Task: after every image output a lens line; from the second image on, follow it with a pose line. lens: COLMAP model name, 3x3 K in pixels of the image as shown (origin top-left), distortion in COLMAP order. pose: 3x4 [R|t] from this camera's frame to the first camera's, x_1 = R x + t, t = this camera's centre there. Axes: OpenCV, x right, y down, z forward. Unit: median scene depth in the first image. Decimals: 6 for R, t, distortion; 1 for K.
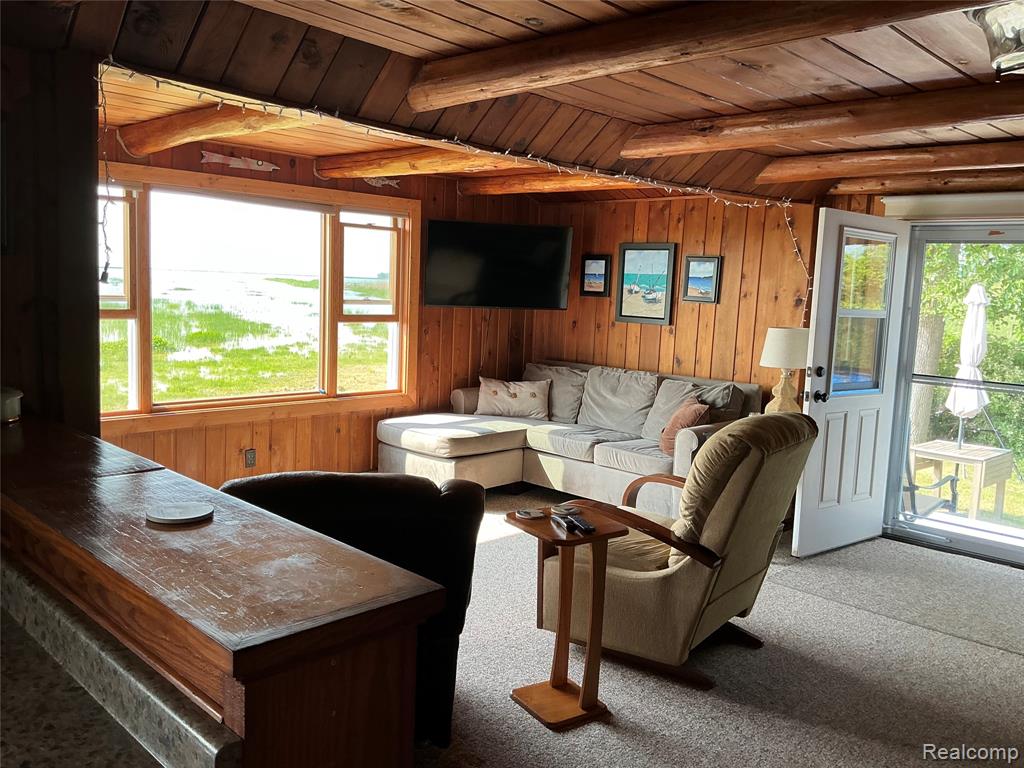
lens RADIAL K [[842.2, 0, 511.2], [0, 842.2, 385.2], [0, 0, 1]] dist [0.025855, -0.114414]
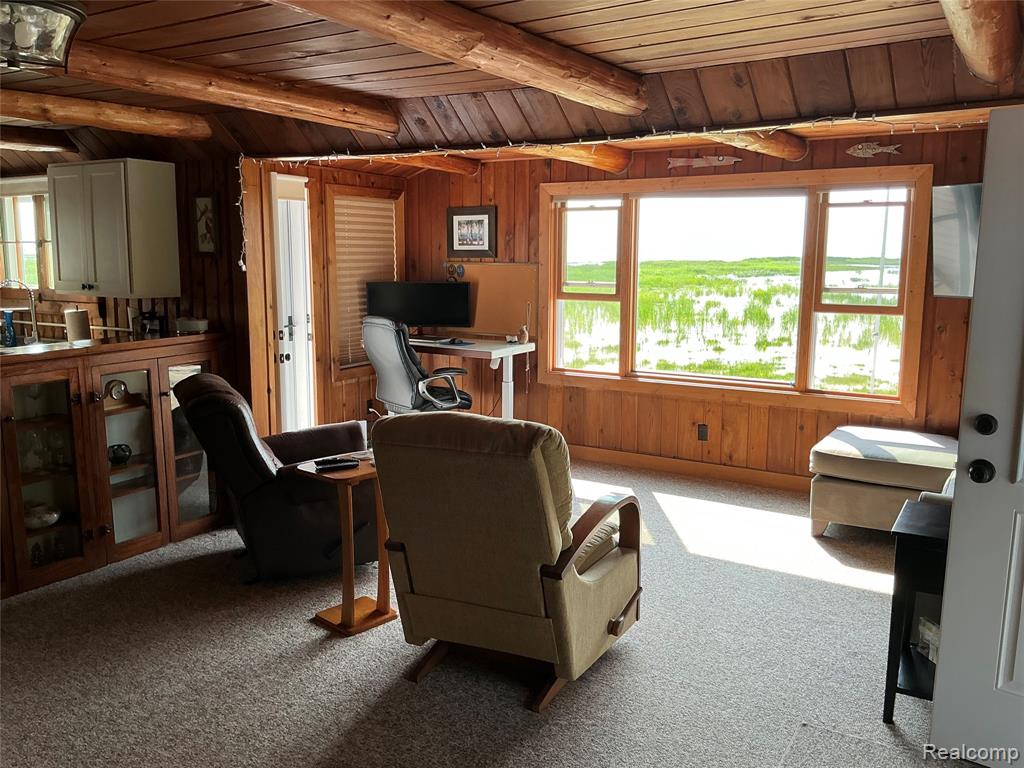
lens RADIAL K [[842.2, 0, 511.6], [0, 842.2, 382.8], [0, 0, 1]] dist [0.025855, -0.114414]
pose [[0.194576, 0.111406, -0.974540, 0.680890], [-0.107028, 0.990009, 0.091805, -0.049343], [0.975031, 0.086440, 0.204556, 0.517491]]
